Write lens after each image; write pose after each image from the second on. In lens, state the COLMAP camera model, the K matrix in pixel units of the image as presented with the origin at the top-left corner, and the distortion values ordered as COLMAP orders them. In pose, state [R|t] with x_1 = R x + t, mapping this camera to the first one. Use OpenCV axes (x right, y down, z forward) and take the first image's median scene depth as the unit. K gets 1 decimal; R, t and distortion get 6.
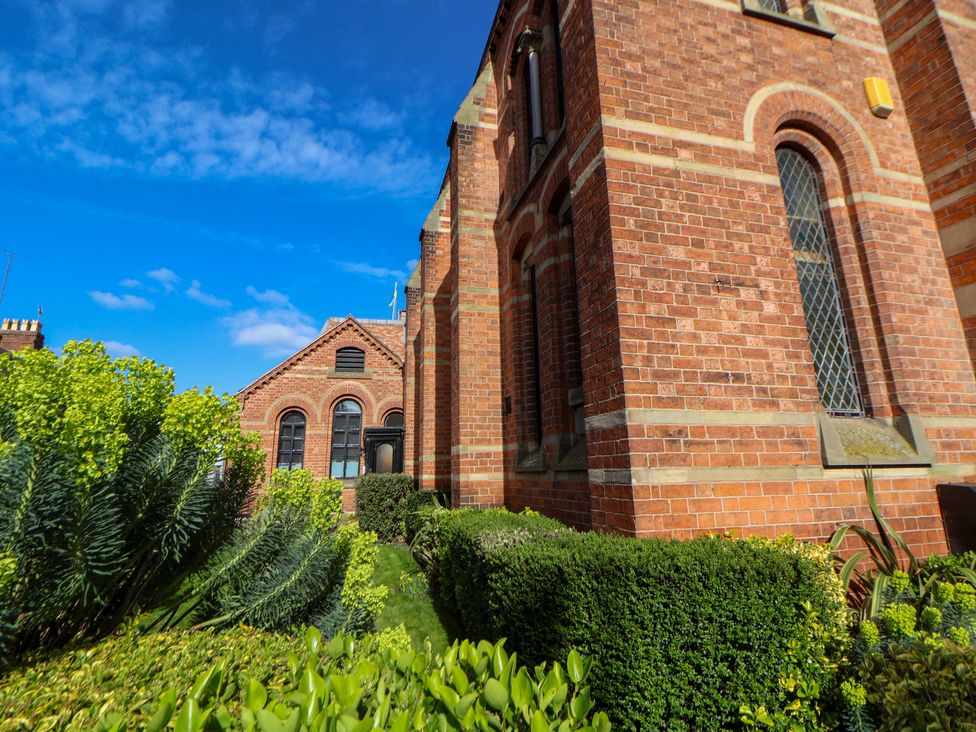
lens RADIAL K [[493.2, 0, 482.4], [0, 493.2, 351.6], [0, 0, 1]] dist [0.000295, -0.012709]
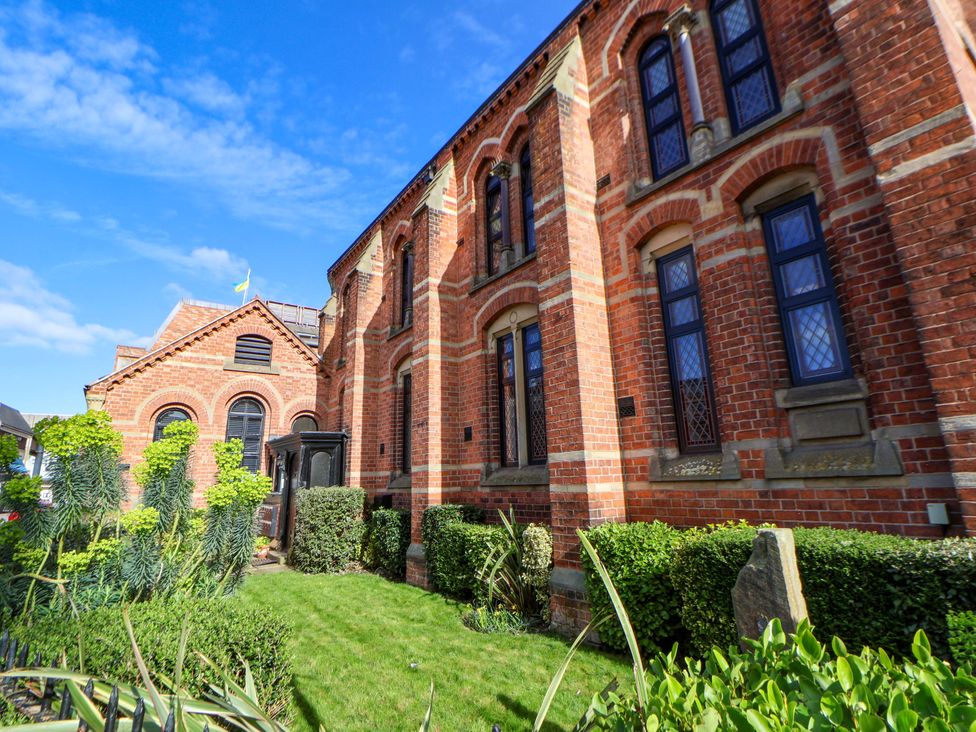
lens RADIAL K [[467.1, 0, 513.7], [0, 467.1, 362.4], [0, 0, 1]] dist [-0.047357, -0.000630]
pose [[0.910961, 0.075928, 0.405445, -0.189578], [-0.073070, 0.997072, -0.022549, 0.023796], [-0.405970, -0.009084, 0.913841, 0.120277]]
